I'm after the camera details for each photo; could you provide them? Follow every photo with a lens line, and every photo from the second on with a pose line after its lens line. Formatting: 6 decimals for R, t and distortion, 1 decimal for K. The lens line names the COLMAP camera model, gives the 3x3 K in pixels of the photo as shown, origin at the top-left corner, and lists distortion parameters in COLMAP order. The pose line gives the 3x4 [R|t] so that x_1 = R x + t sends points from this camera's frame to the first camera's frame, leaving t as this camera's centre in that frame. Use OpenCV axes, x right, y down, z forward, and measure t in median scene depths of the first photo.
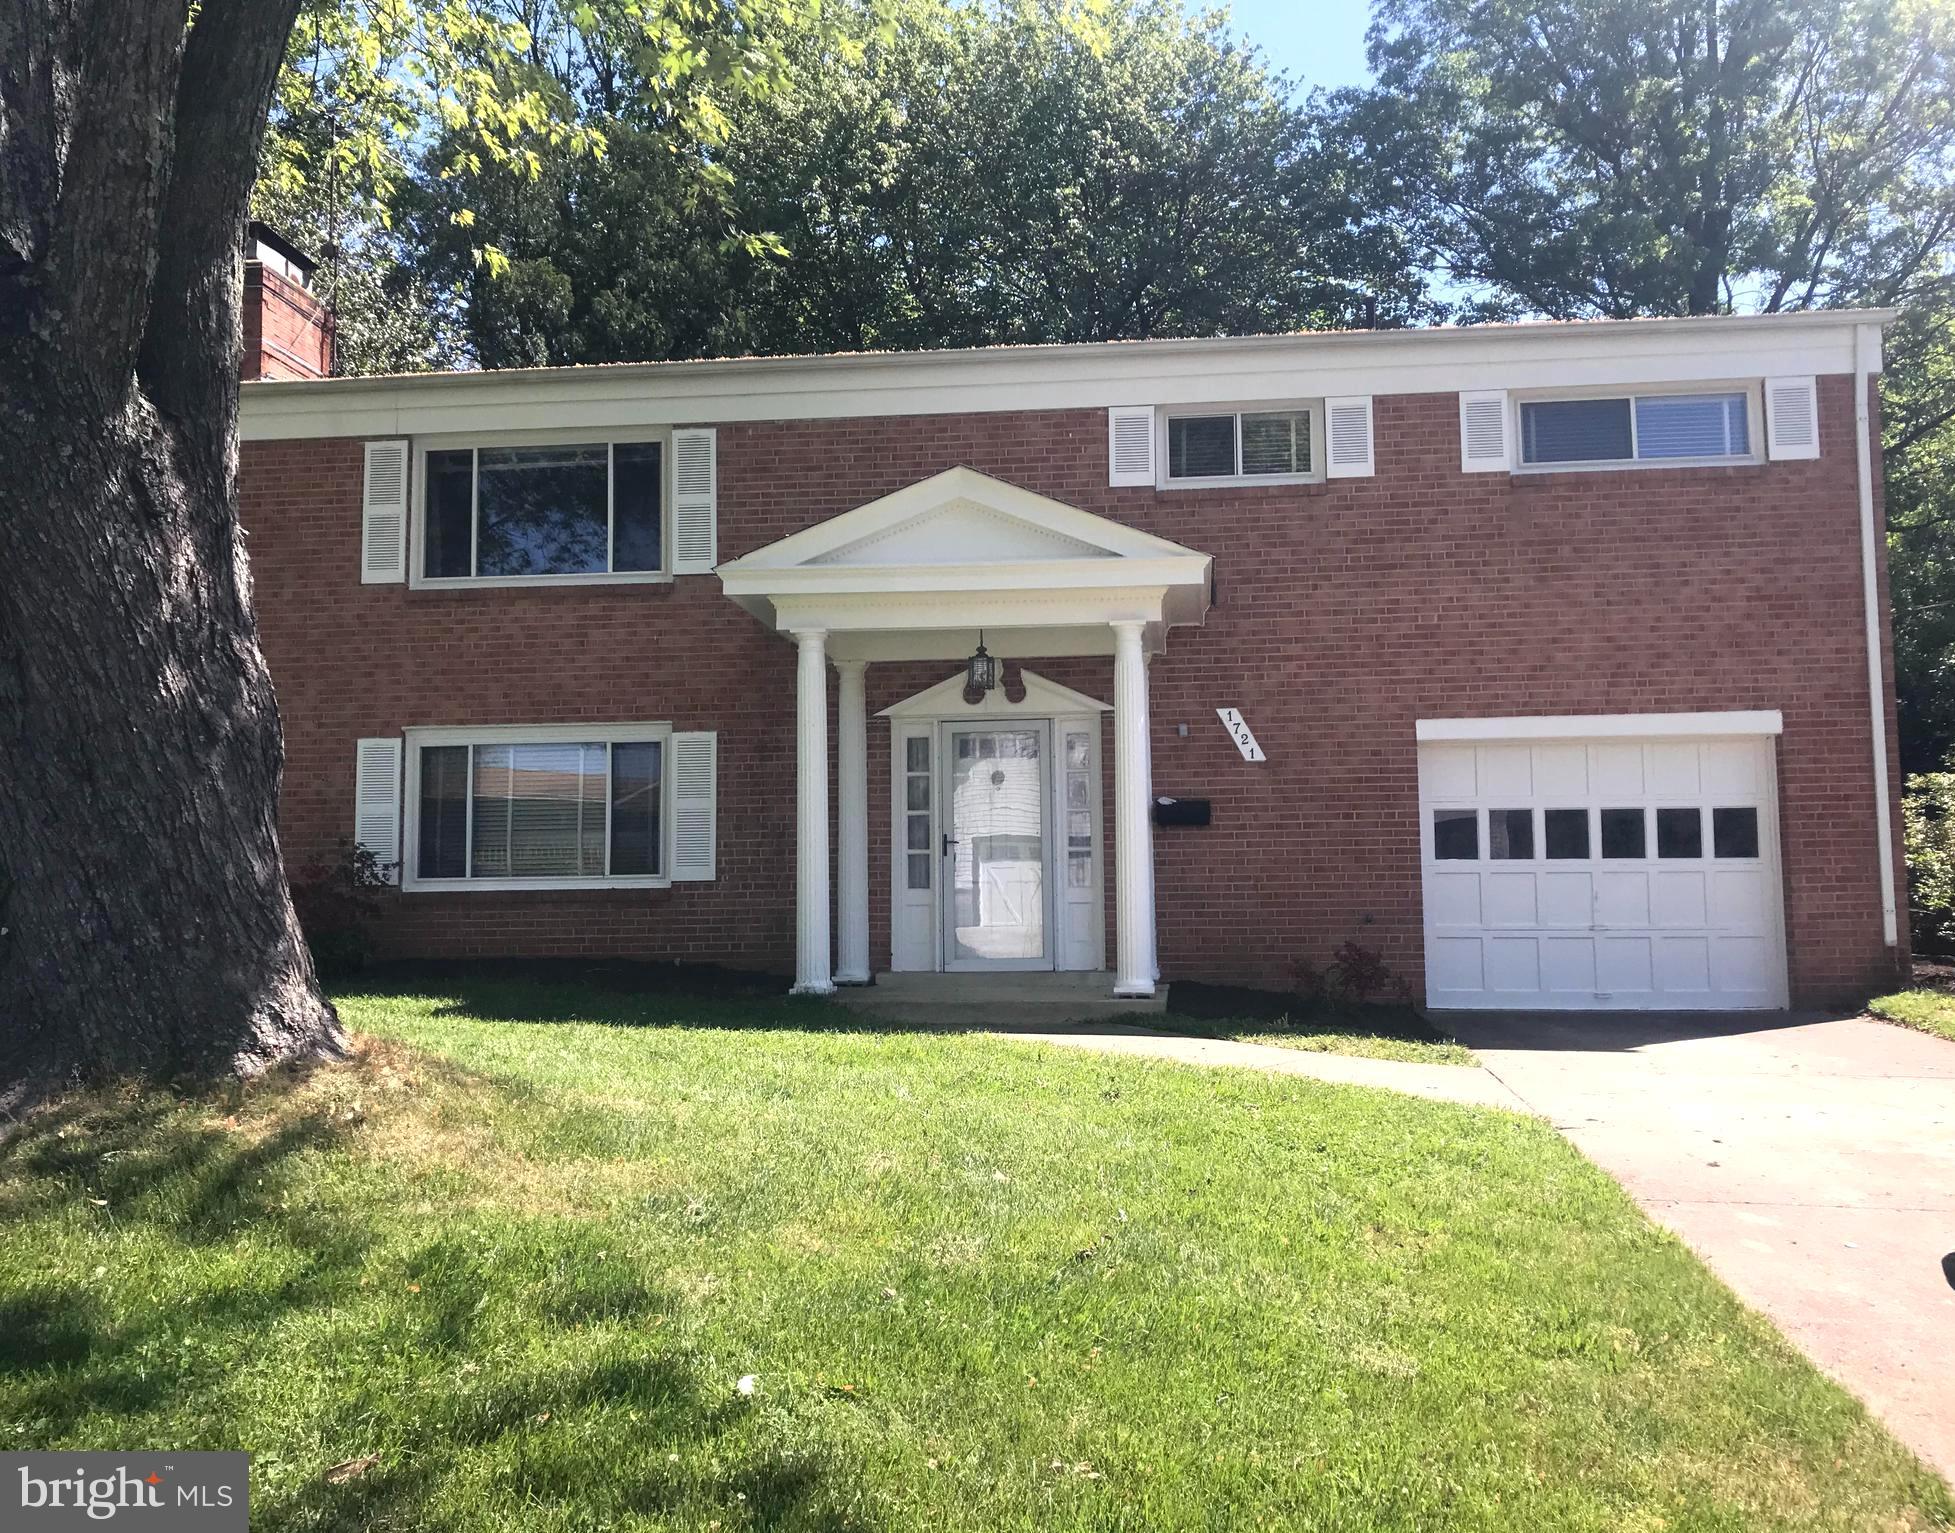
lens RADIAL K [[1653.0, 0, 977.6], [0, 1653.0, 759.3], [0, 0, 1]] dist [-0.000410, -0.002060]
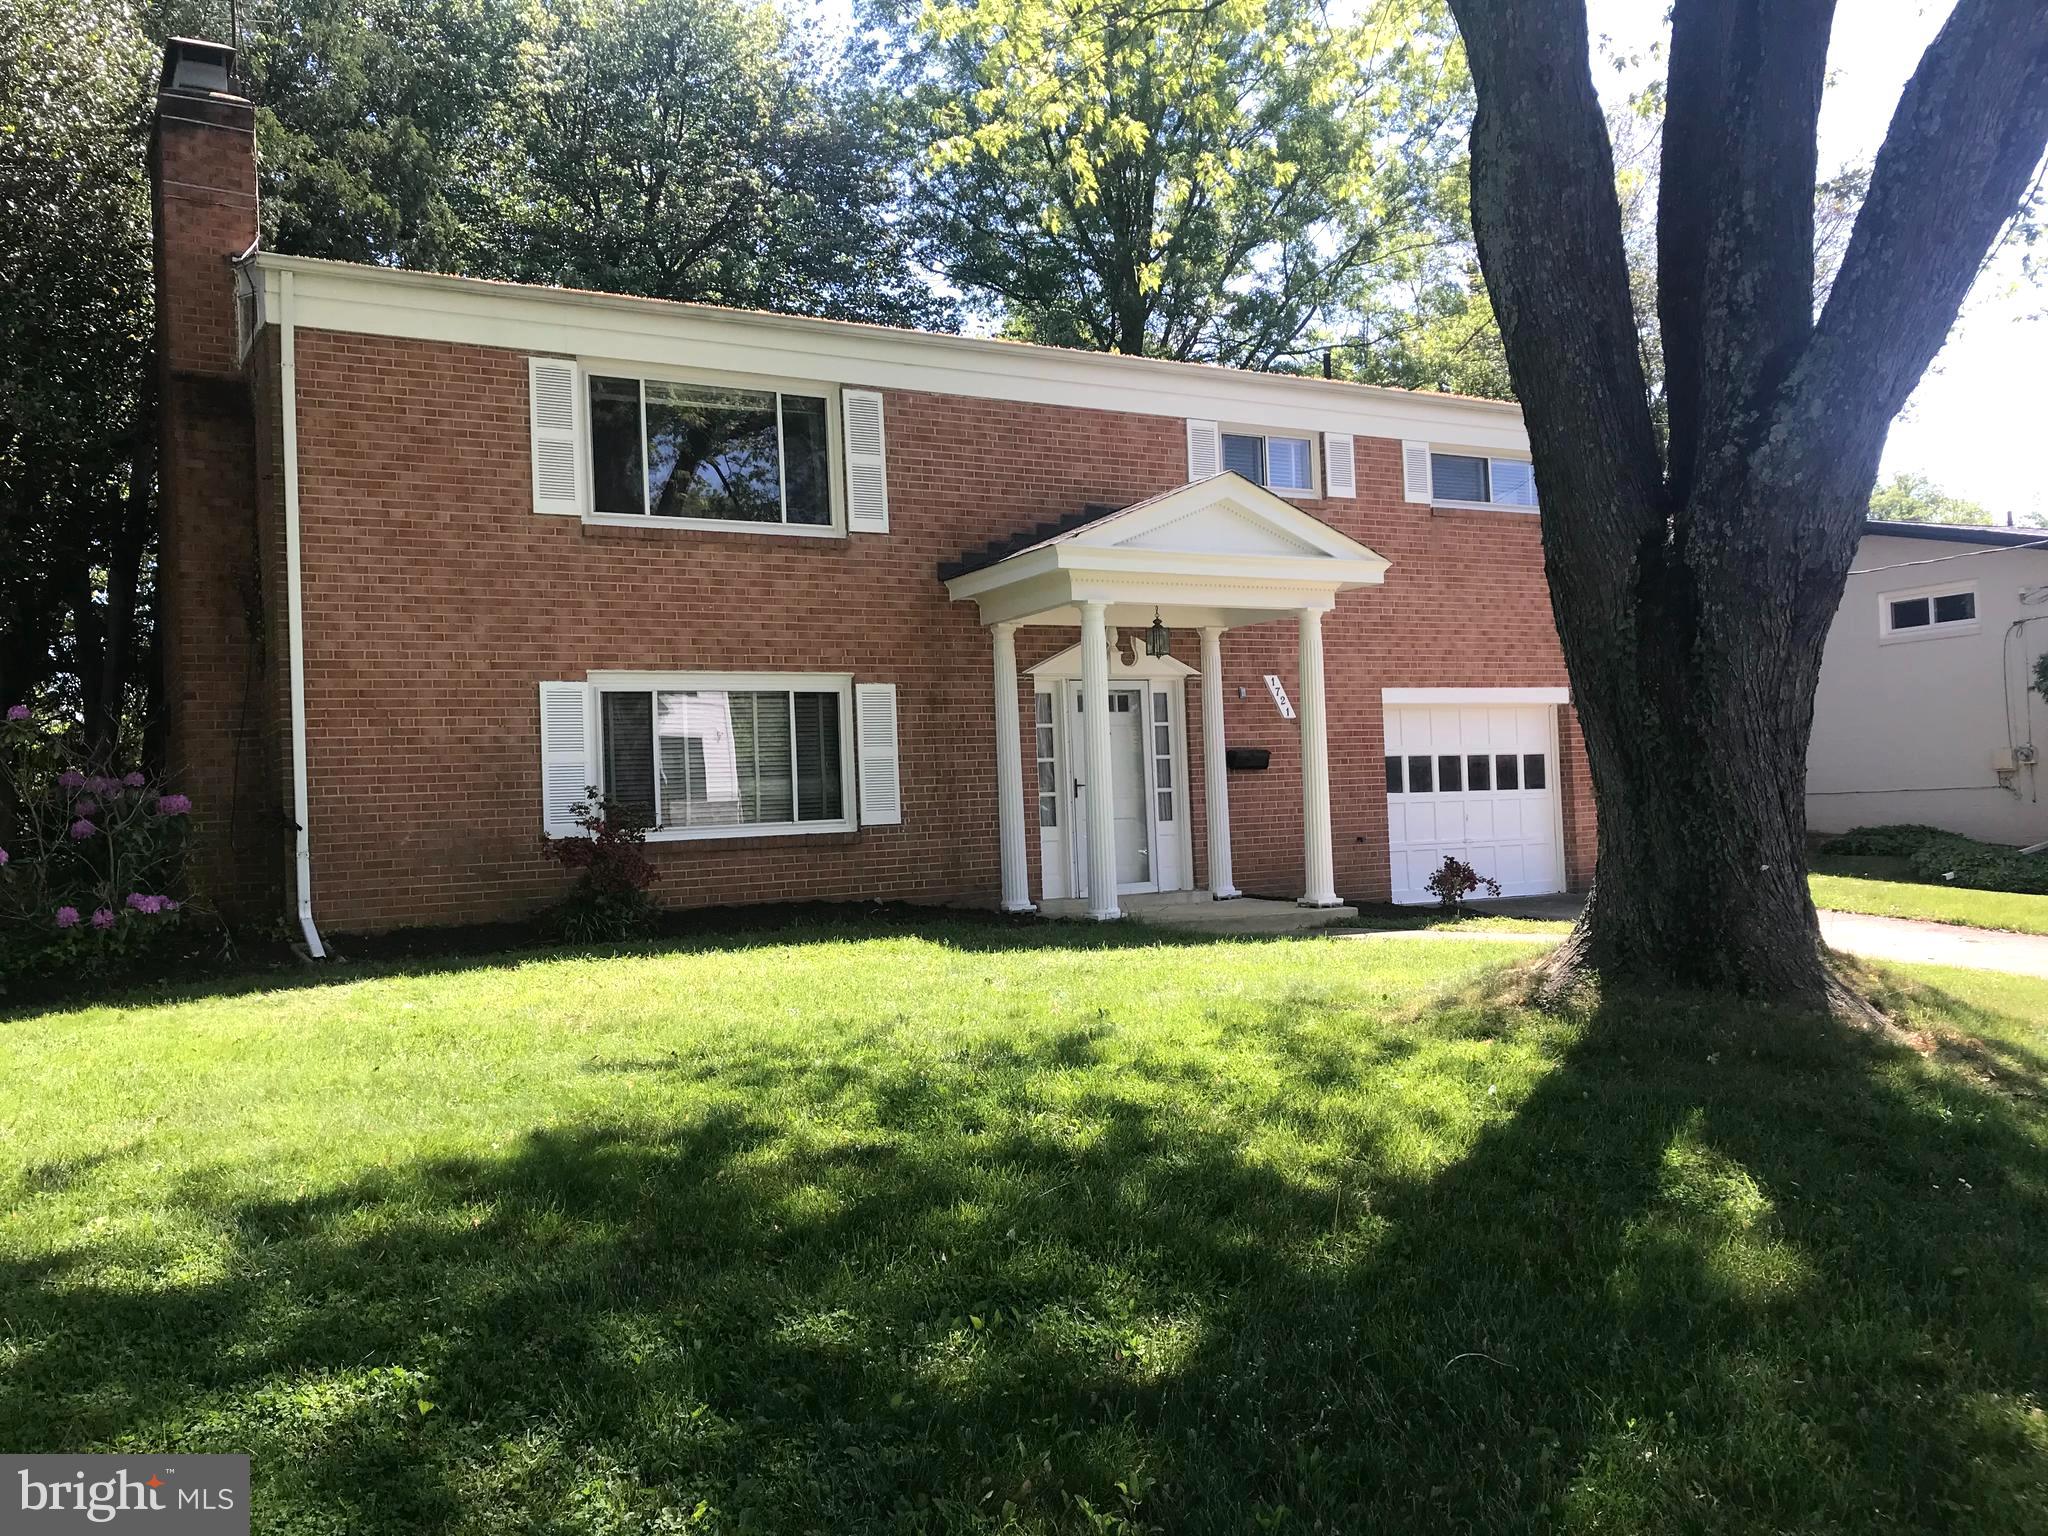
lens RADIAL K [[1652.5, 0, 1023.9], [0, 1652.5, 777.3], [0, 0, 1]] dist [0.011732, -0.018397]
pose [[0.814535, -0.009619, 0.580034, -0.707652], [-0.020585, 0.998754, 0.045469, -0.006709], [-0.579748, -0.048976, 0.813322, 0.086700]]
